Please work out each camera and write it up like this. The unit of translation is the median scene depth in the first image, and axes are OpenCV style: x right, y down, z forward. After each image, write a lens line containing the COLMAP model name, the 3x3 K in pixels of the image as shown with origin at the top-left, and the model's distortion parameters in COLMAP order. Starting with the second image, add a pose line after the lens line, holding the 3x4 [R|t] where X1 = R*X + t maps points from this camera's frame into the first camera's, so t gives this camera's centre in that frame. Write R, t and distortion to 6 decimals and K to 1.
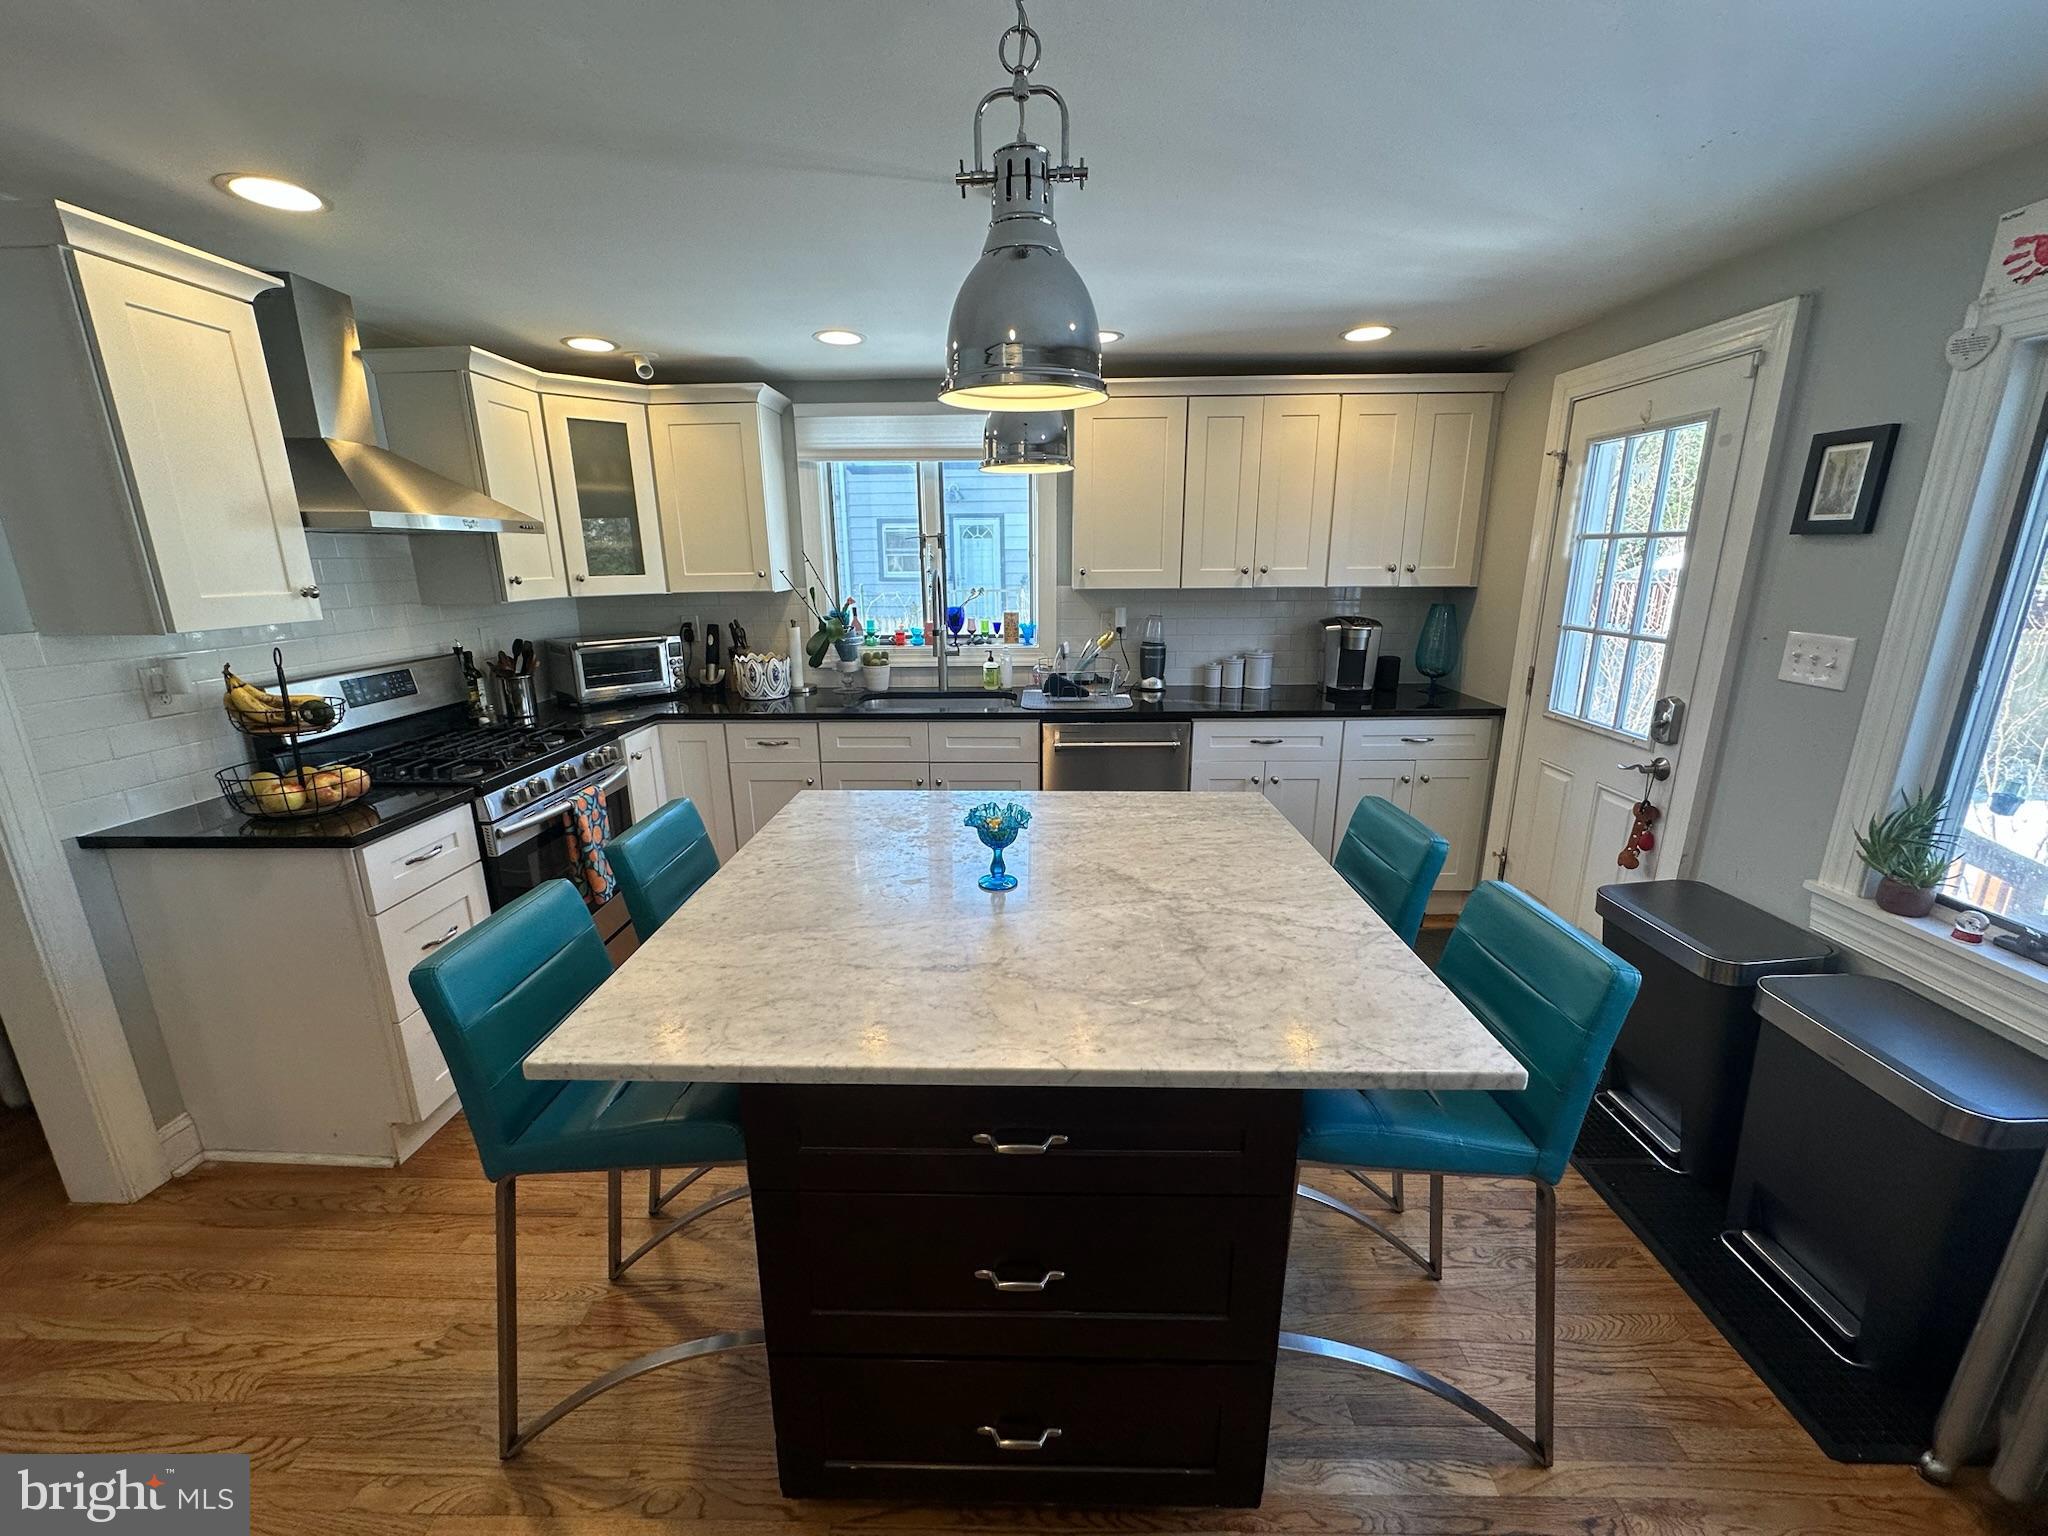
lens RADIAL K [[817.1, 0, 1023.9], [0, 817.1, 769.5], [0, 0, 1]] dist [-0.002489, 0.000030]
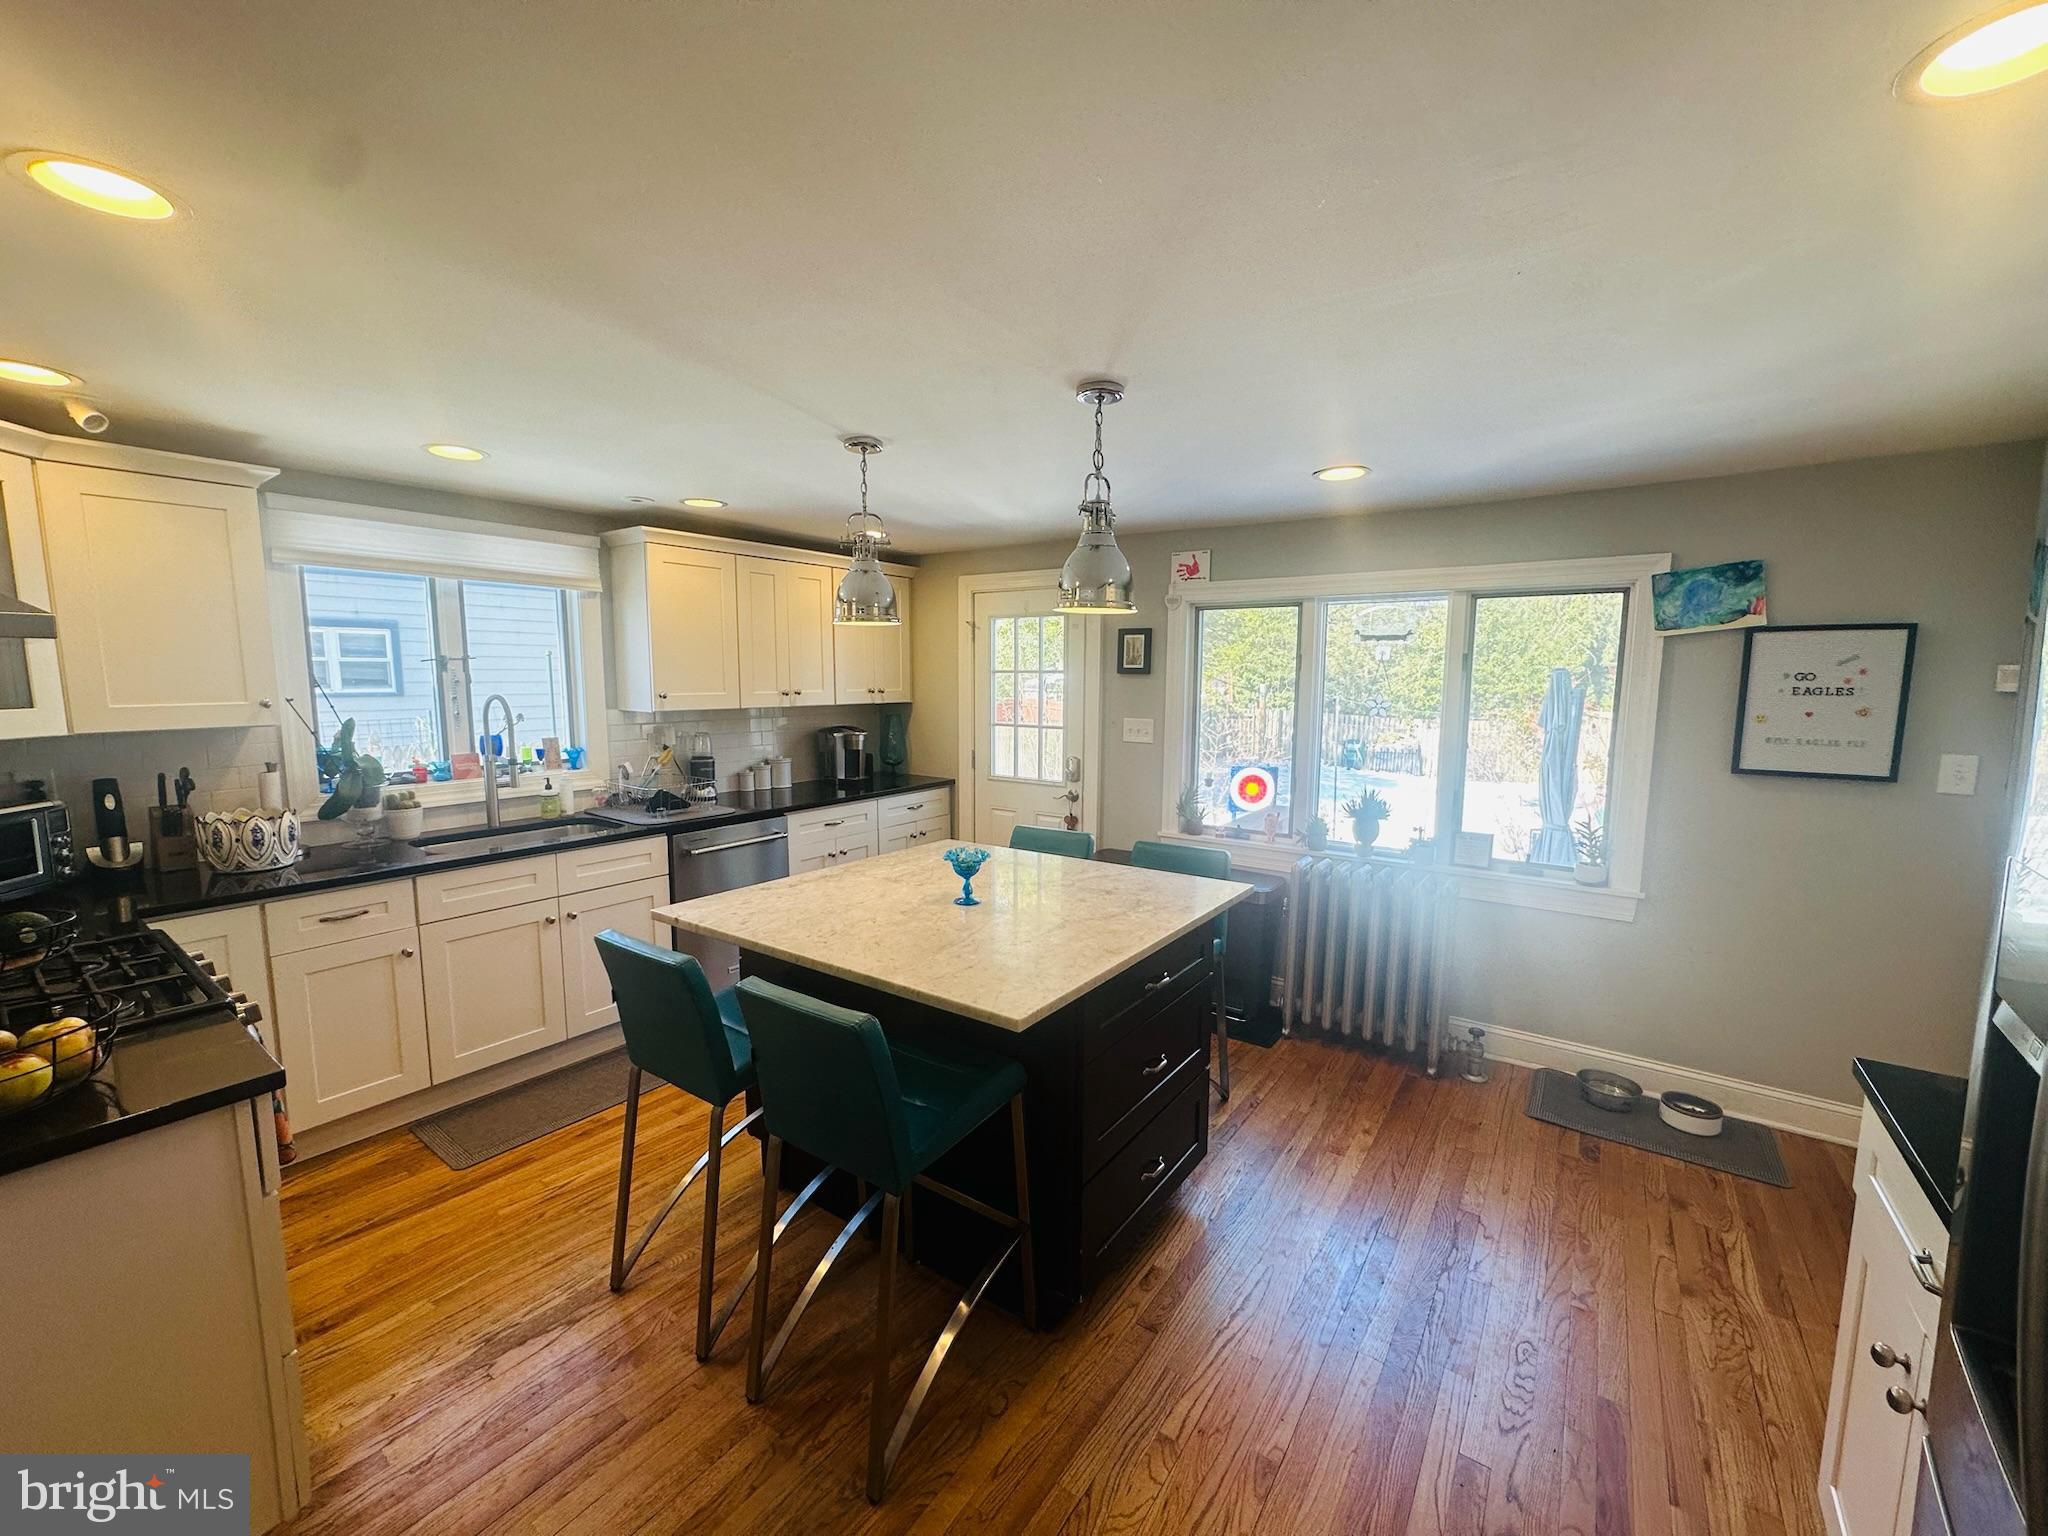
lens RADIAL K [[817.1, 0, 1019.4], [0, 817.1, 774.2], [0, 0, 1]] dist [-0.002489, 0.000030]
pose [[0.568648, -0.090242, 0.817616, -0.556628], [0.201781, 0.978898, -0.032294, -0.009122], [-0.797449, 0.183343, 0.574857, 0.018570]]
